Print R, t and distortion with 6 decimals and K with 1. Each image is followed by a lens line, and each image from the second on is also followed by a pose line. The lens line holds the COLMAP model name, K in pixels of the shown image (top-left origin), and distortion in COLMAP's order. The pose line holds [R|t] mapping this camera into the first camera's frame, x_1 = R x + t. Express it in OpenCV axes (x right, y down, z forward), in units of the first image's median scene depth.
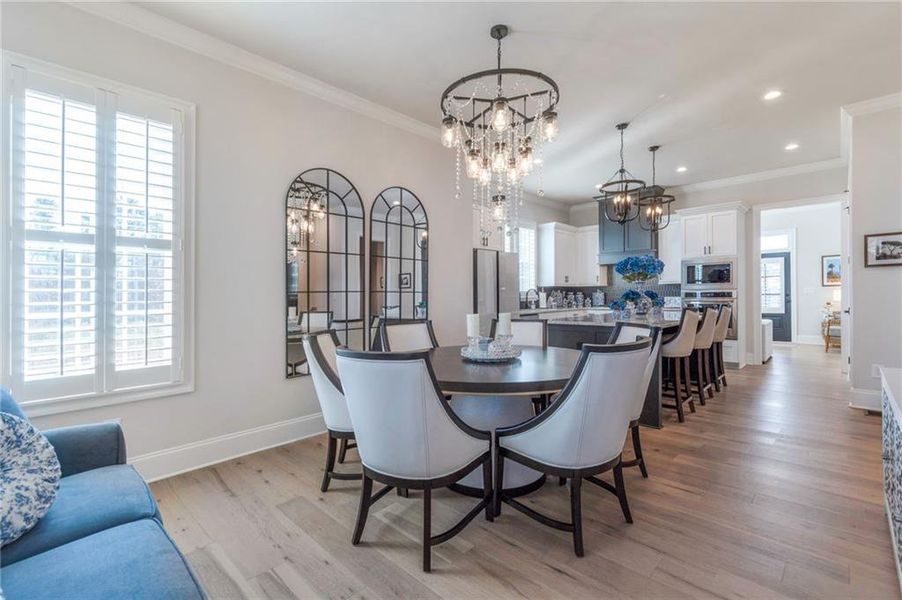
lens RADIAL K [[400.5, 0, 453.0], [0, 400.5, 304.2], [0, 0, 1]] dist [0.000219, 0.000328]
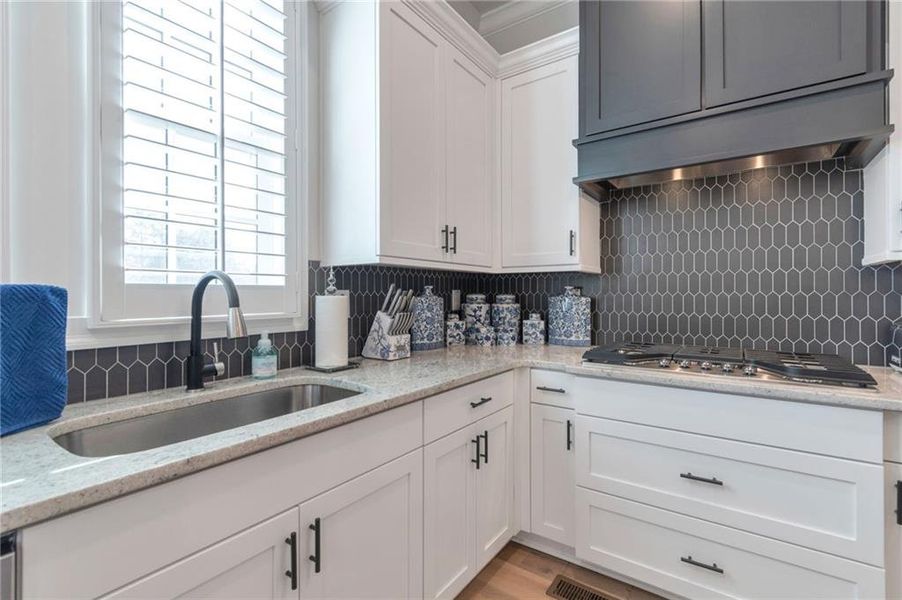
lens RADIAL K [[368.1, 0, 460.5], [0, 368.1, 290.2], [0, 0, 1]] dist [-0.000895, -0.000069]
pose [[0.991437, 0.020851, 0.128908, 0.268634], [-0.017904, 0.999552, -0.023978, -0.027405], [-0.129350, 0.021465, 0.991367, 0.799188]]
